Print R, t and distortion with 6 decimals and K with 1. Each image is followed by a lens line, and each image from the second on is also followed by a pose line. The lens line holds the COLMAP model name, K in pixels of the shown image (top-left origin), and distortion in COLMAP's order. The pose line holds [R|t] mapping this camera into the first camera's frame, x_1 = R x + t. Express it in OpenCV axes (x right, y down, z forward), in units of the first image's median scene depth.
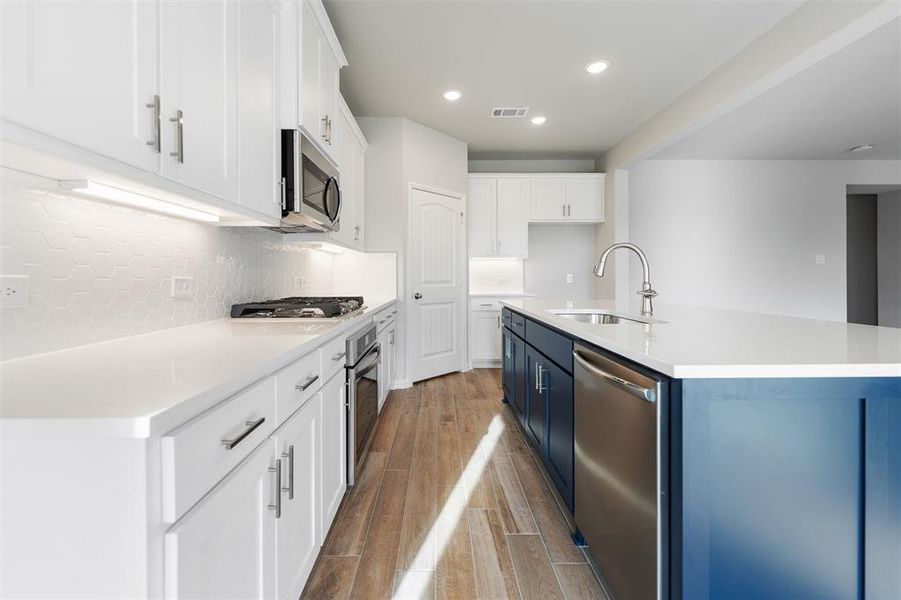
lens RADIAL K [[372.1, 0, 445.2], [0, 372.1, 279.7], [0, 0, 1]] dist [-0.000865, -0.000068]
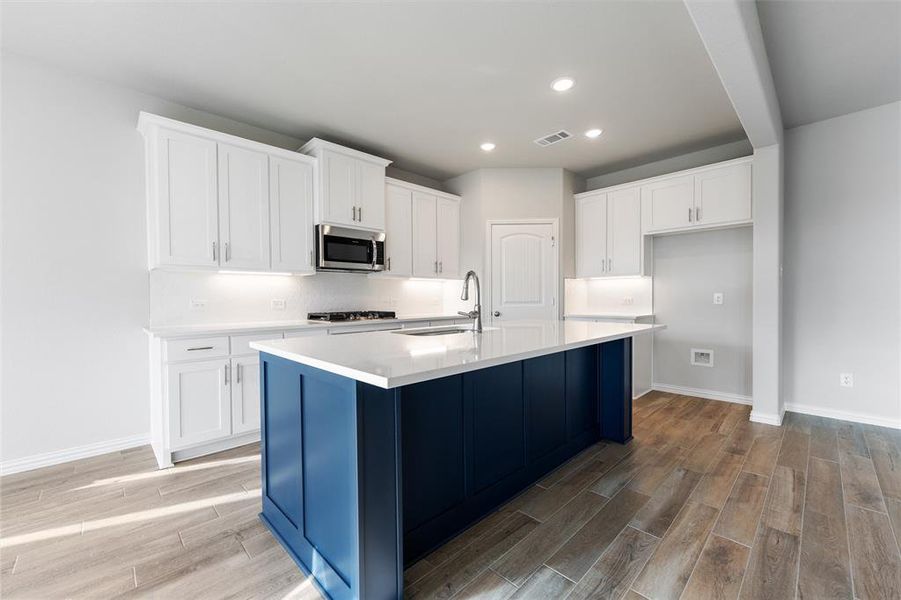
lens RADIAL K [[361.7, 0, 444.7], [0, 361.7, 305.9], [0, 0, 1]] dist [-0.000719, -0.000172]
pose [[0.682034, 0.012045, -0.731221, 0.627474], [0.002243, 0.999825, 0.018561, -0.003886], [0.731317, -0.014299, 0.681888, 0.078750]]
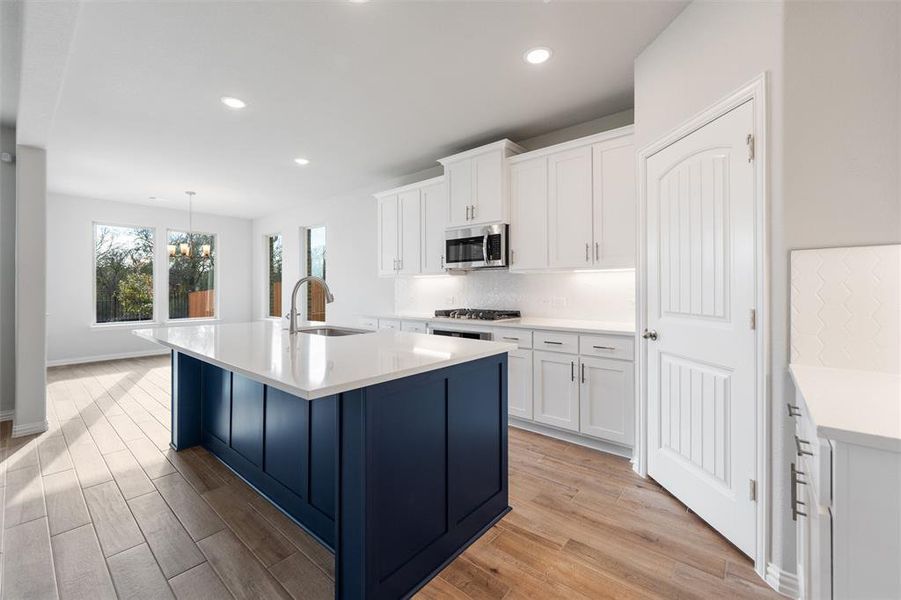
lens RADIAL K [[369.3, 0, 444.3], [0, 369.3, 287.9], [0, 0, 1]] dist [0.001463, -0.000012]
pose [[-0.659692, 0.003632, -0.751527, 0.556954], [0.000175, 0.999989, 0.004679, -0.032371], [0.751536, 0.002955, -0.659685, 1.083915]]
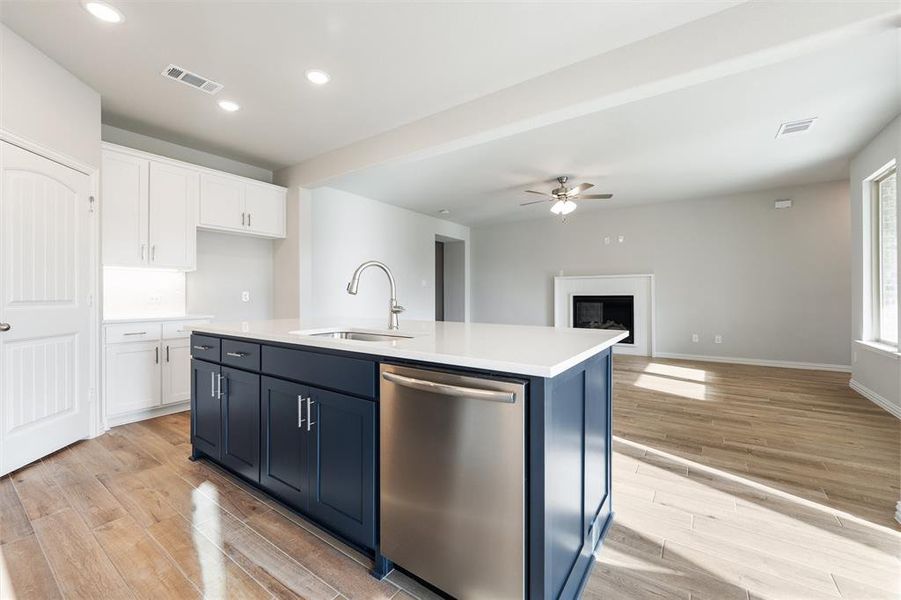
lens RADIAL K [[364.7, 0, 443.8], [0, 364.7, 296.6], [0, 0, 1]] dist [-0.001290, -0.000471]
pose [[0.592202, -0.000884, 0.805789, -0.112630], [0.004512, 0.999987, -0.002218, 0.001381], [-0.805777, 0.004949, 0.592198, 0.124065]]
